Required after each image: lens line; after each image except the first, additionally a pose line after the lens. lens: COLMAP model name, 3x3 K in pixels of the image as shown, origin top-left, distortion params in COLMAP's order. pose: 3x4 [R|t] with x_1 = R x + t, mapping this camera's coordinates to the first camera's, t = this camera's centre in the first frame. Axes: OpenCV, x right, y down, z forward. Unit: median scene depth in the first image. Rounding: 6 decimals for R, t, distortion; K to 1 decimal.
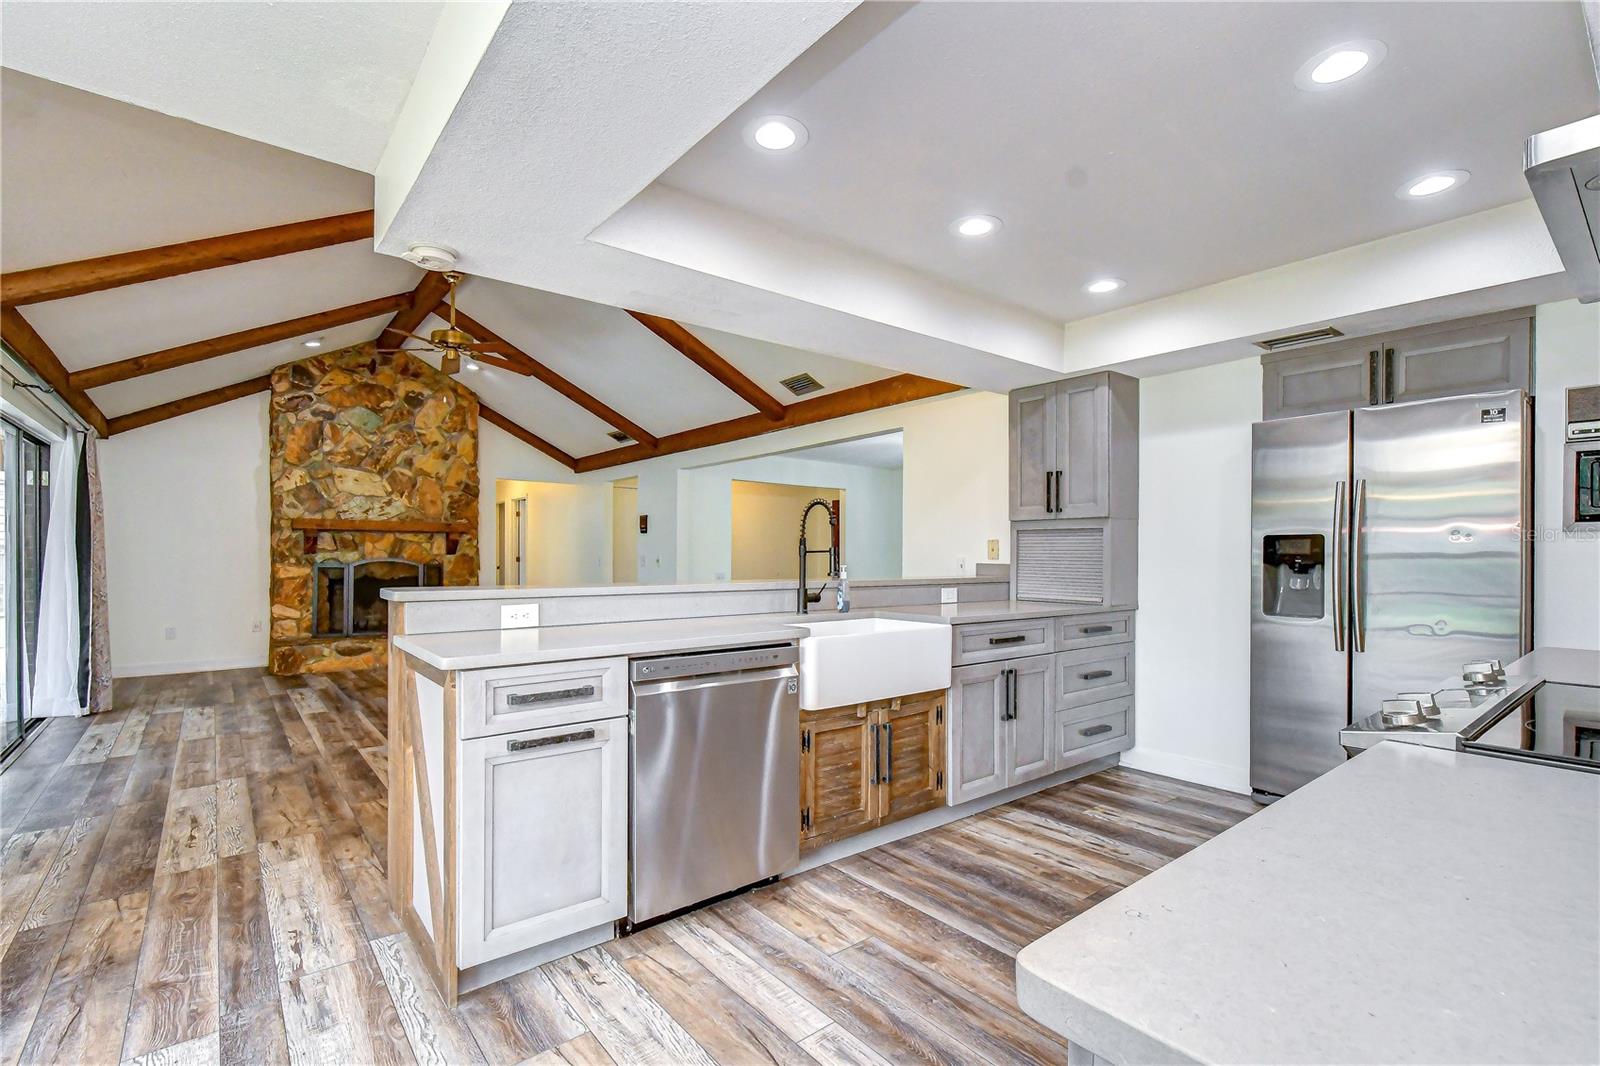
lens RADIAL K [[728.8, 0, 803.0], [0, 728.8, 554.0], [0, 0, 1]] dist [0.004285, -0.005959]
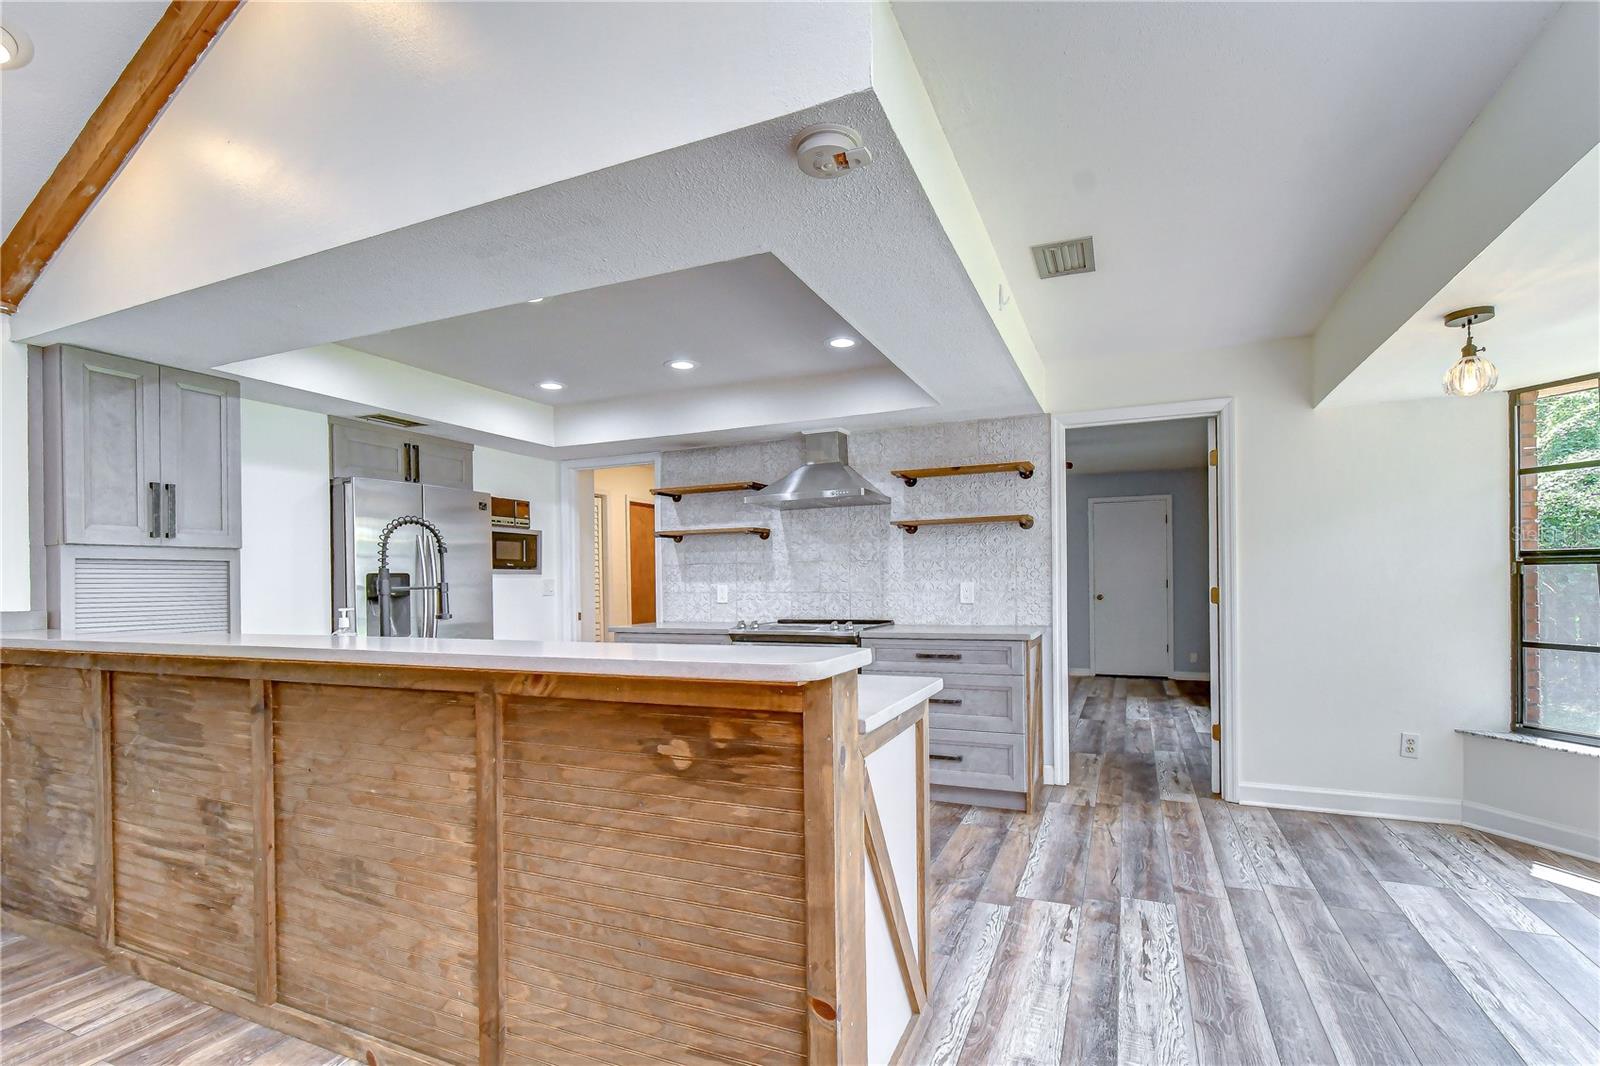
lens RADIAL K [[728.8, 0, 789.0], [0, 728.8, 570.6], [0, 0, 1]] dist [0.004285, -0.005959]
pose [[-0.448652, 0.014931, 0.893582, -0.801770], [0.012222, 0.999869, -0.010570, -0.009230], [-0.893623, 0.006180, -0.448776, 0.982980]]
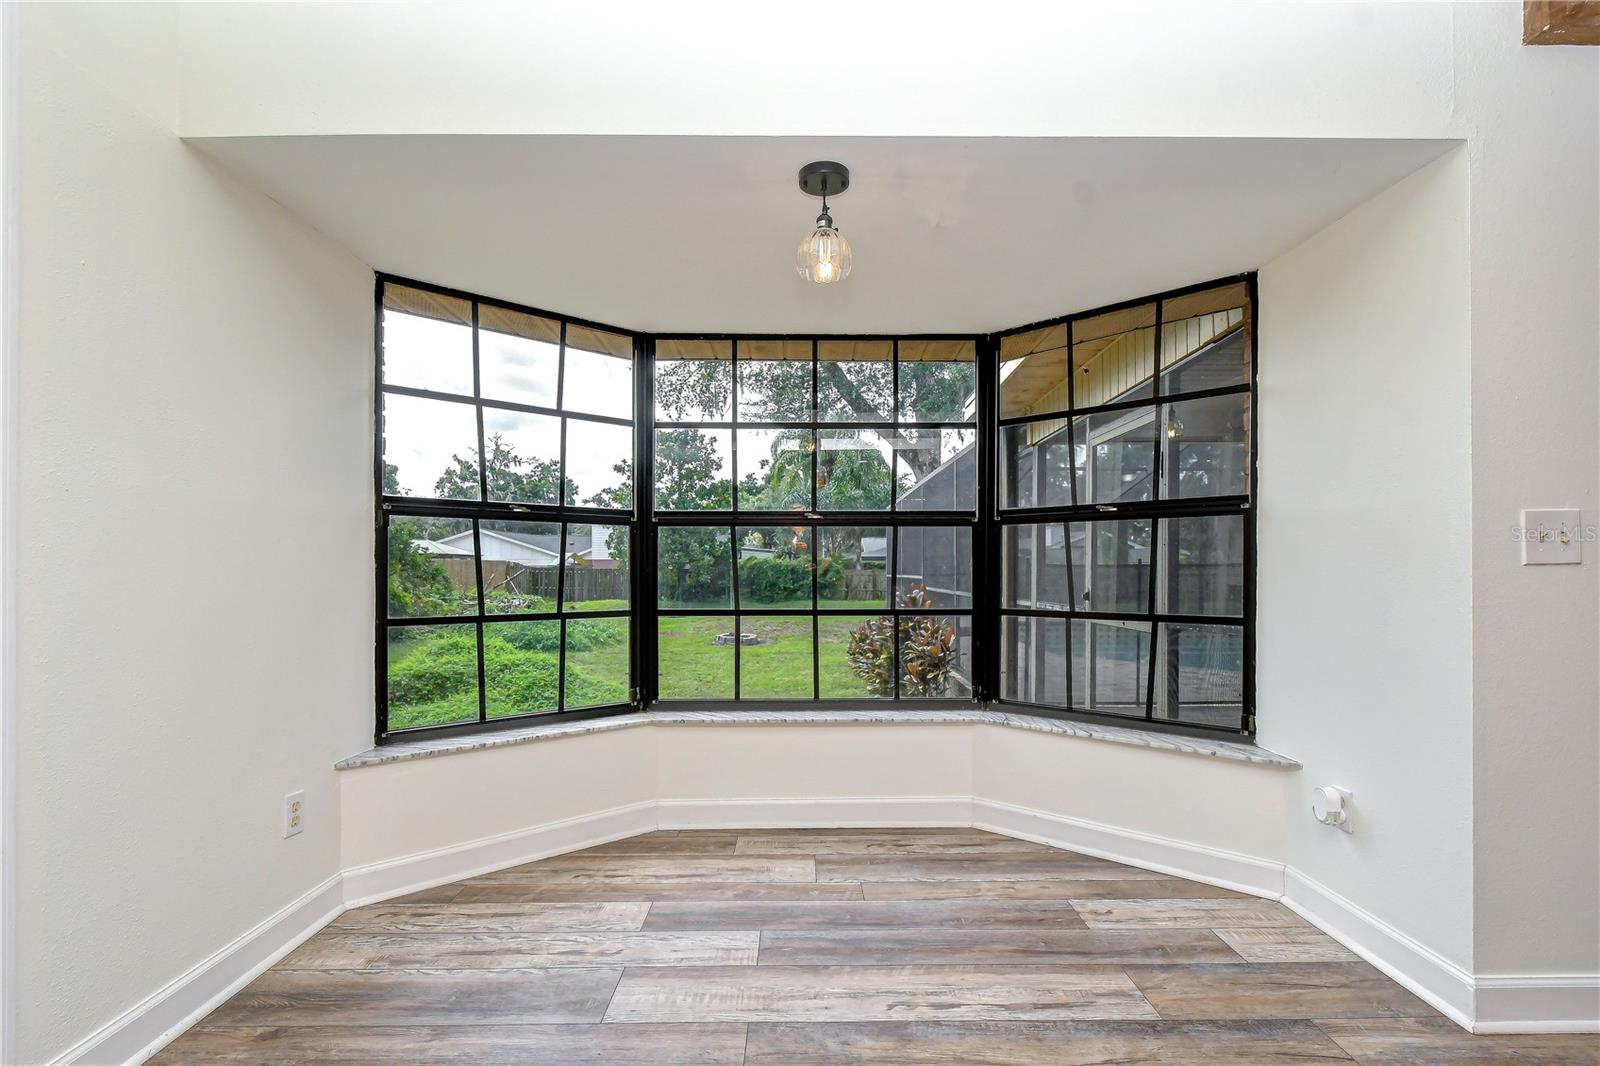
lens RADIAL K [[728.8, 0, 836.7], [0, 728.8, 573.1], [0, 0, 1]] dist [0.004285, -0.005959]
pose [[-0.619133, 0.005635, -0.785266, -0.017920], [-0.000537, 0.999971, 0.007600, 0.043928], [0.785286, 0.005127, -0.619112, 0.394014]]
